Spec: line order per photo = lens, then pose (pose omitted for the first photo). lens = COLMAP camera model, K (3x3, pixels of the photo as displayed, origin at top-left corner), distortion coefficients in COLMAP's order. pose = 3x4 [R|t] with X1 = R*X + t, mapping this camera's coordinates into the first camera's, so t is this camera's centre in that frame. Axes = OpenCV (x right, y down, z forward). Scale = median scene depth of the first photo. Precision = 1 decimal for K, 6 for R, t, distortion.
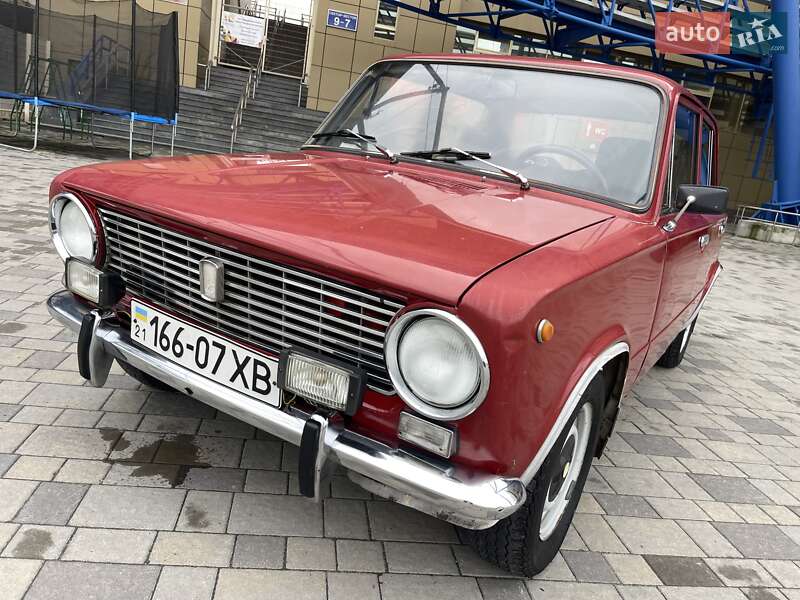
lens RADIAL K [[601.9, 0, 400.0], [0, 601.9, 303.5], [0, 0, 1]] dist [0.071992, -0.095219]
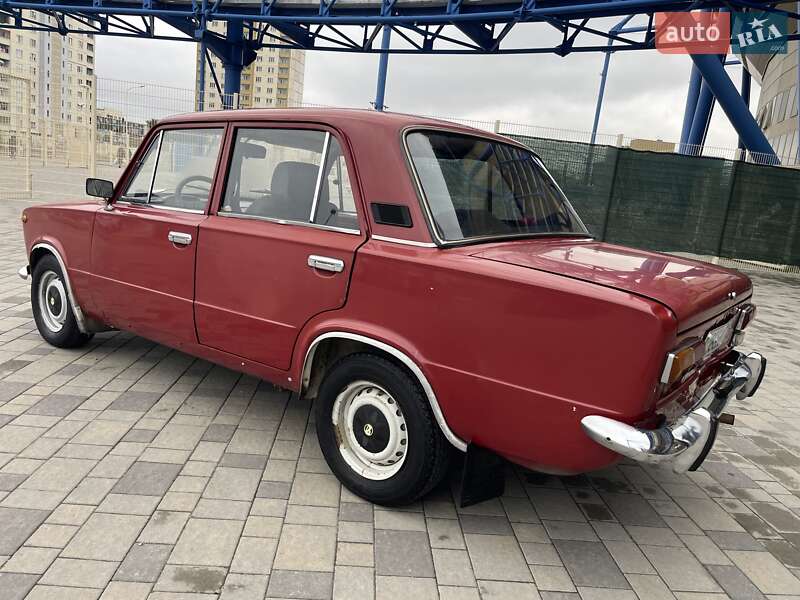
lens RADIAL K [[601.9, 0, 396.1], [0, 601.9, 301.9], [0, 0, 1]] dist [0.071992, -0.095219]
pose [[-0.071229, 0.025415, -0.997136, 1.939088], [-0.349331, 0.935728, 0.048804, -0.228953], [0.934288, 0.351807, -0.057772, 1.829118]]
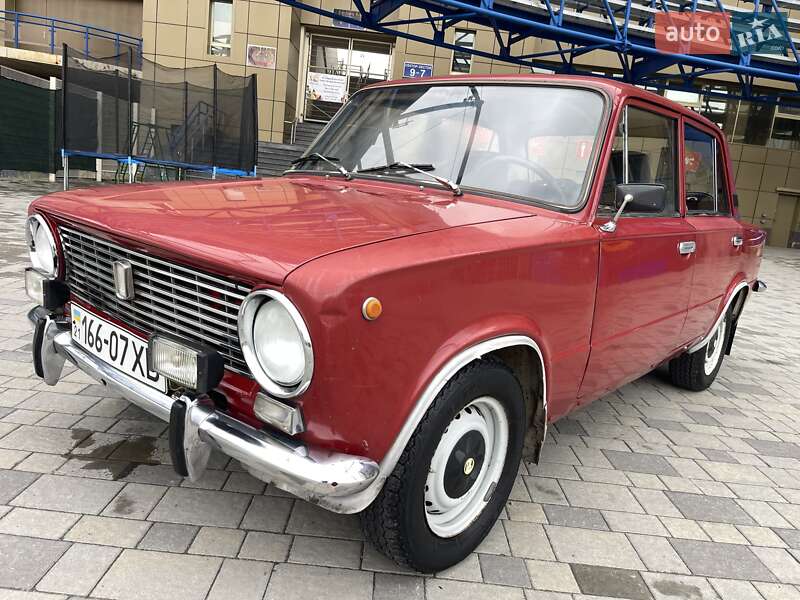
lens RADIAL K [[601.9, 0, 401.2], [0, 601.9, 304.4], [0, 0, 1]] dist [0.071992, -0.095219]
pose [[0.988624, -0.020393, -0.149017, 0.245796], [0.009895, 0.997437, -0.070856, 0.062168], [0.150080, 0.068575, 0.986293, -0.007437]]
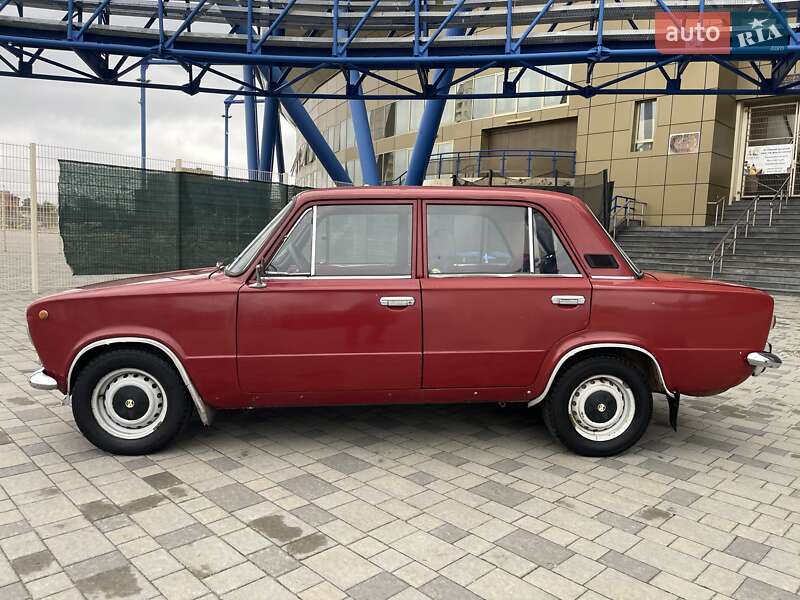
lens RADIAL K [[601.9, 0, 397.7], [0, 601.9, 304.0], [0, 0, 1]] dist [0.071992, -0.095219]
pose [[0.587924, -0.054767, -0.807060, 1.855790], [-0.135432, 0.976959, -0.164955, 0.129191], [0.797499, 0.206282, 0.566960, 0.393317]]
